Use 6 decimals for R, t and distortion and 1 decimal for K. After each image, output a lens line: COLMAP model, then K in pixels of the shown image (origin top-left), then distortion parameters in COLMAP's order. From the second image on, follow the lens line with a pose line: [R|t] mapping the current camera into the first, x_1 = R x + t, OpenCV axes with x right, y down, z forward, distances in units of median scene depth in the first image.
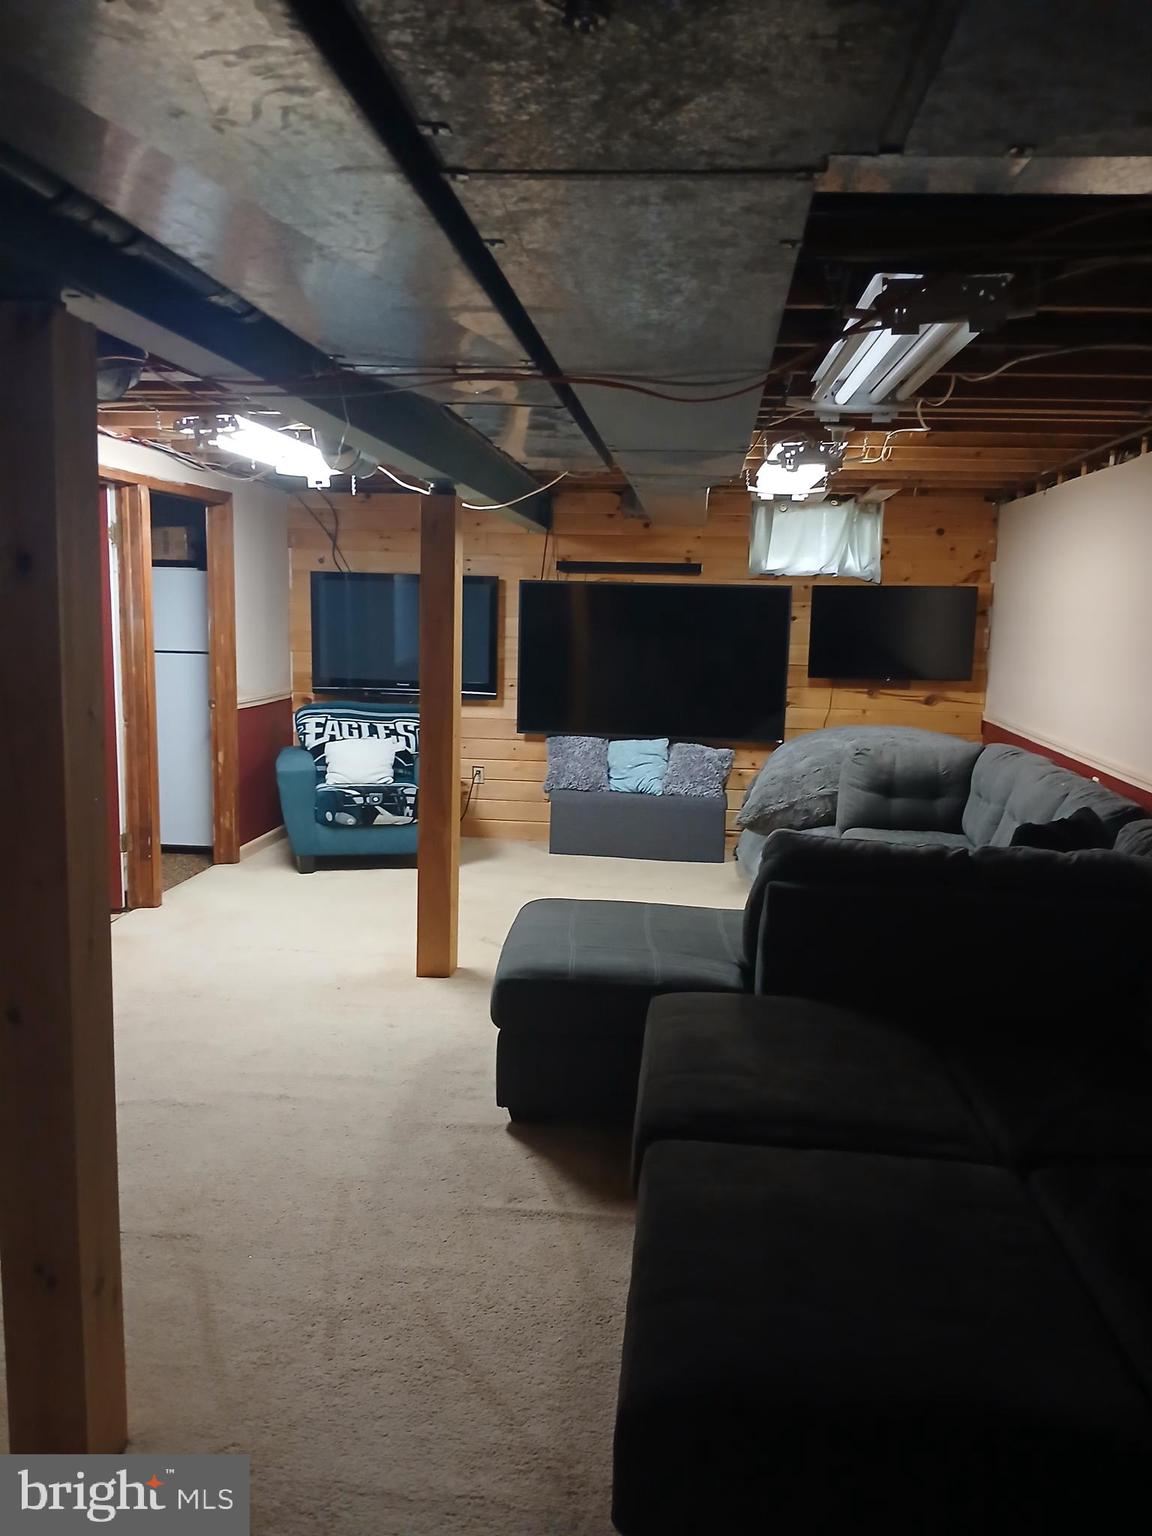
lens RADIAL K [[1173.7, 0, 574.2], [0, 1173.7, 769.3], [0, 0, 1]] dist [0.041991, -0.008173]
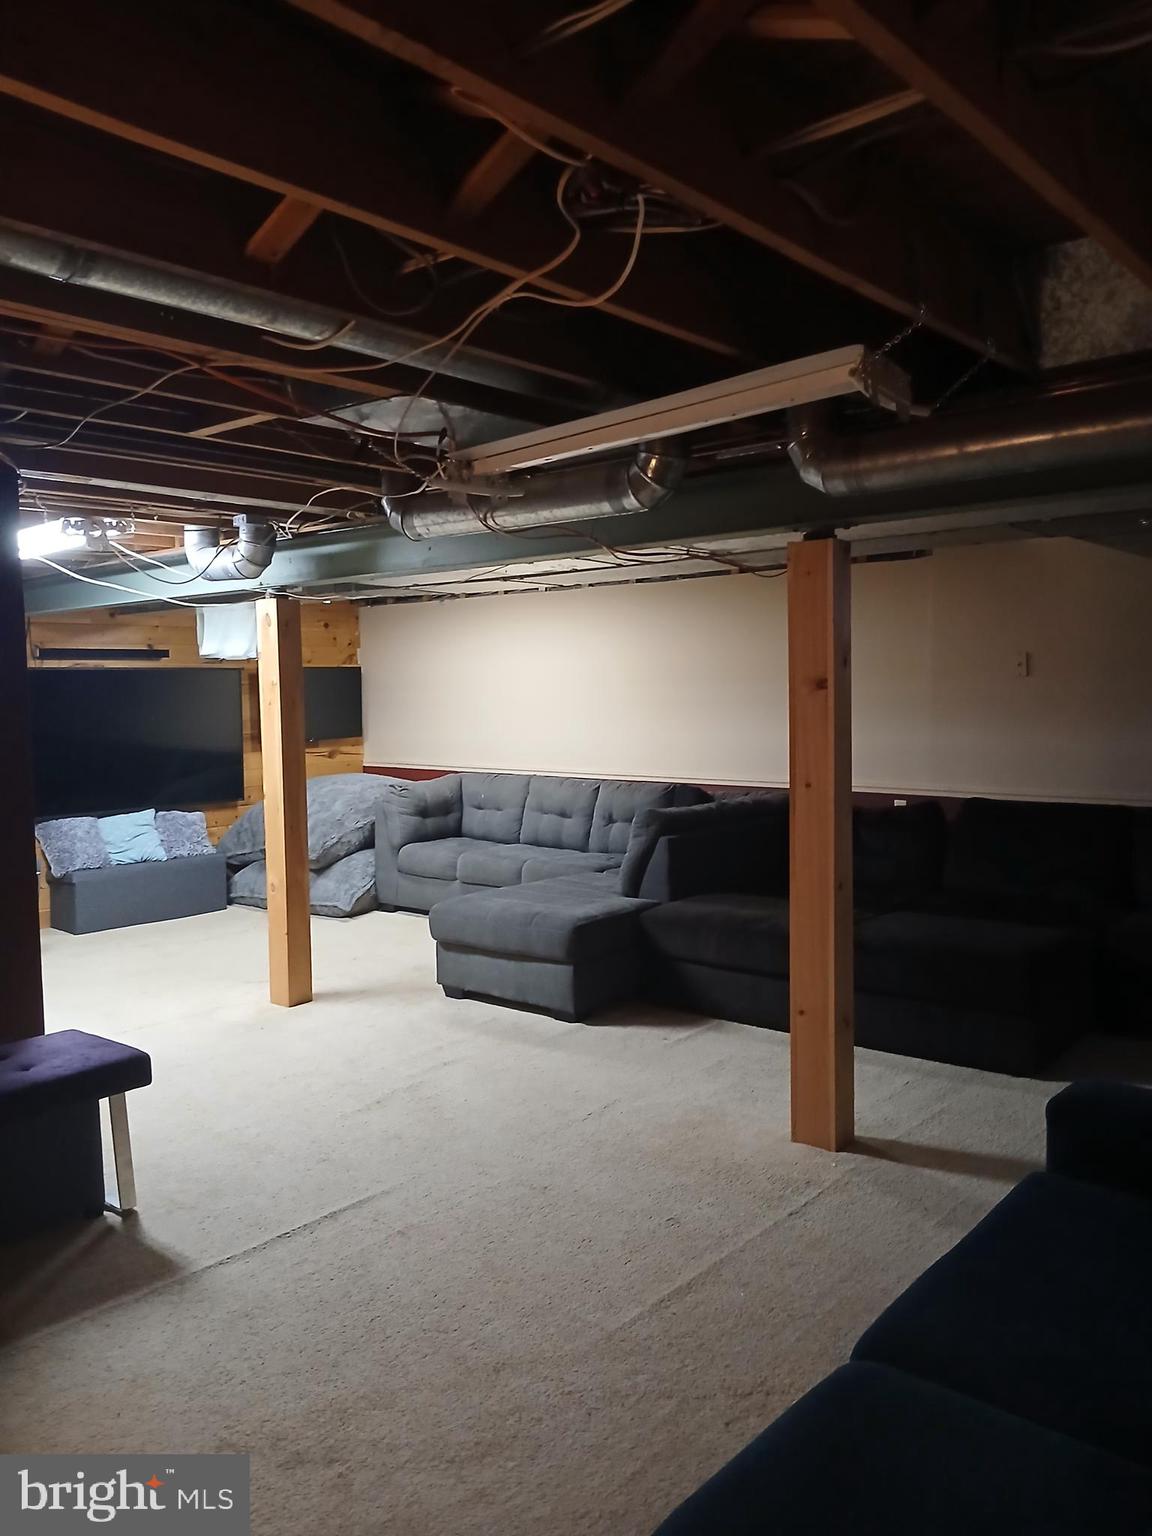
lens RADIAL K [[1173.7, 0, 580.9], [0, 1173.7, 767.4], [0, 0, 1]] dist [0.041991, -0.008173]
pose [[0.555706, -0.090350, 0.826455, -0.715010], [0.143569, 0.989572, 0.011647, -0.023819], [-0.818888, 0.112181, 0.562883, 0.062851]]
